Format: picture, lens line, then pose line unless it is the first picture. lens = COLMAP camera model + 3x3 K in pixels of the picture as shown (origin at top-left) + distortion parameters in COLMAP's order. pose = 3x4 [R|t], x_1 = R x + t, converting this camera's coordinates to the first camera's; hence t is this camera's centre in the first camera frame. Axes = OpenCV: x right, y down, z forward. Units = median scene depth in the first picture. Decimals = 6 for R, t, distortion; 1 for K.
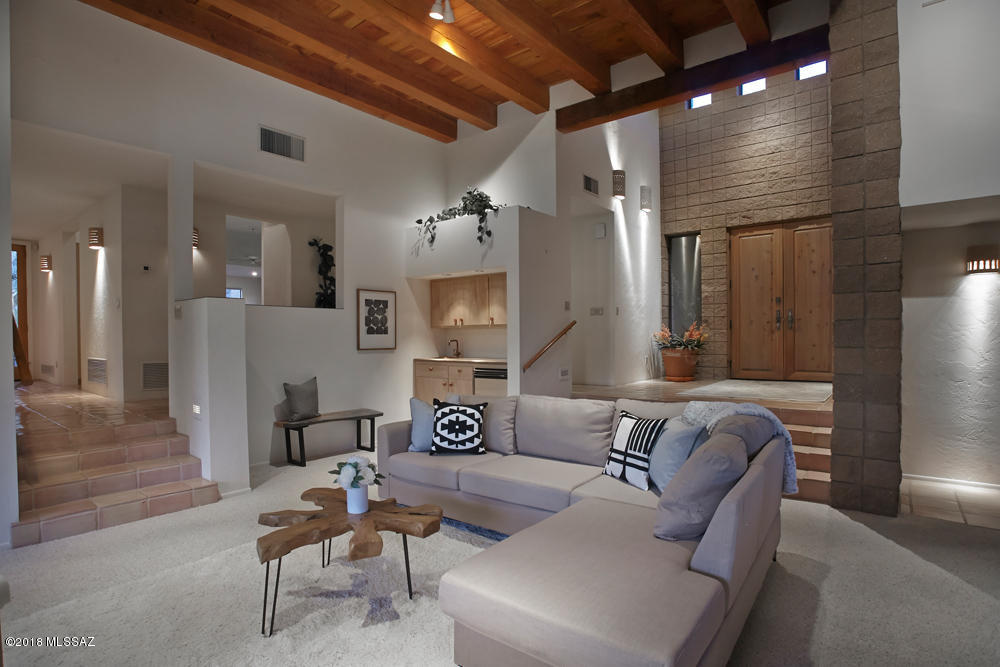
lens RADIAL K [[504.8, 0, 462.7], [0, 504.8, 337.3], [0, 0, 1]] dist [-0.029239, 0.007000]
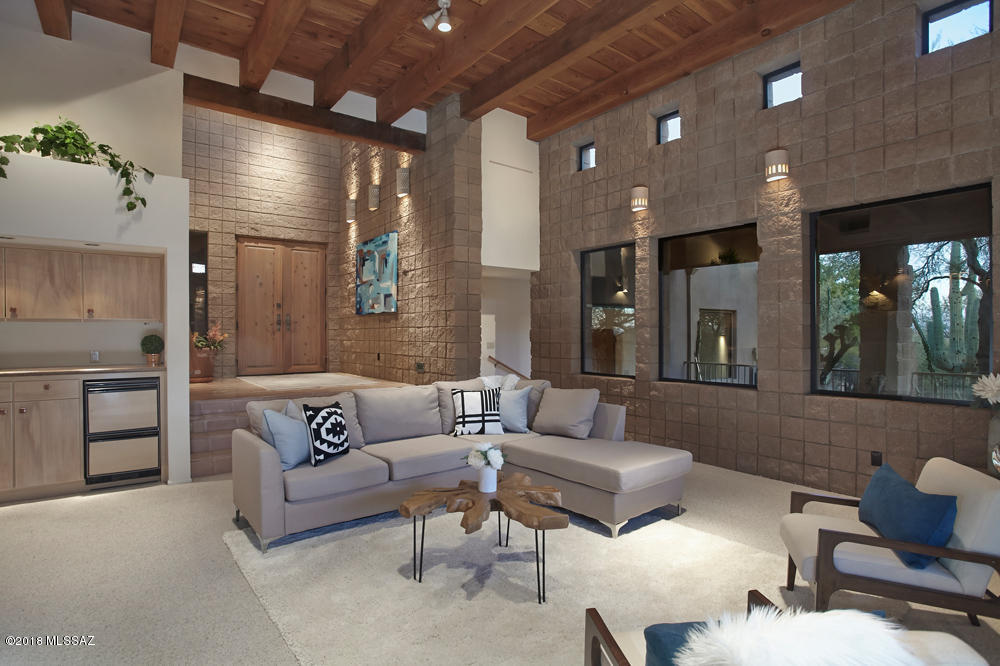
lens RADIAL K [[504.8, 0, 494.4], [0, 504.8, 328.4], [0, 0, 1]] dist [-0.029239, 0.007000]
pose [[0.255978, 0.016445, 0.966543, -0.485020], [0.004007, 0.999829, -0.018072, 0.002989], [-0.966674, 0.008499, 0.255869, 0.262653]]
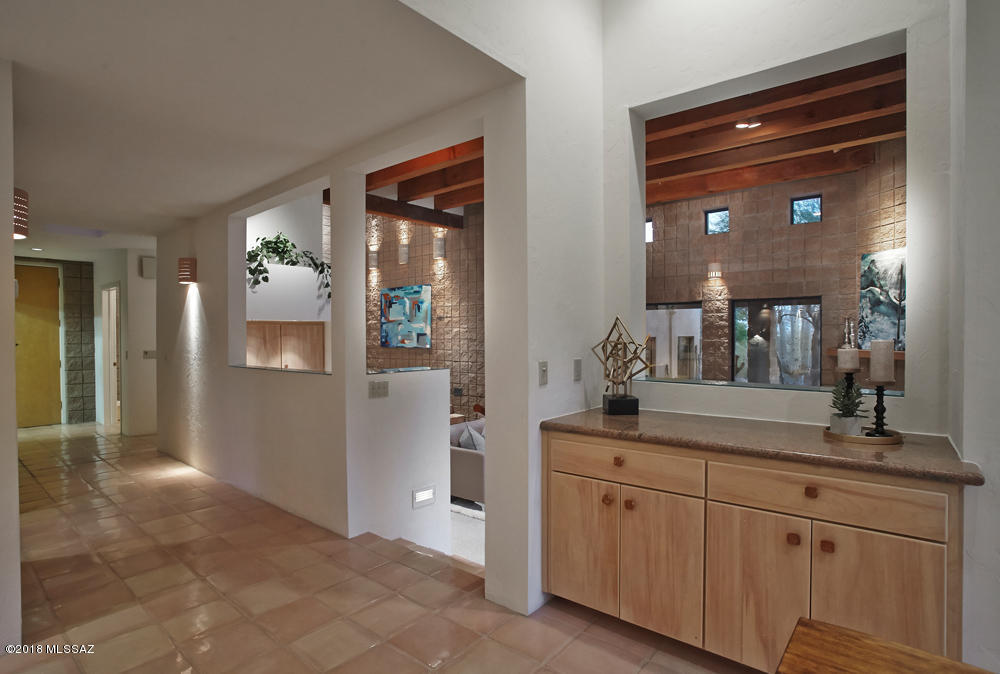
lens RADIAL K [[504.8, 0, 500.8], [0, 504.8, 337.6], [0, 0, 1]] dist [-0.029239, 0.007000]
pose [[0.033195, 0.003506, 0.999443, -0.937031], [0.009583, 0.999947, -0.003826, -0.085459], [-0.999403, 0.009704, 0.033160, 0.539792]]
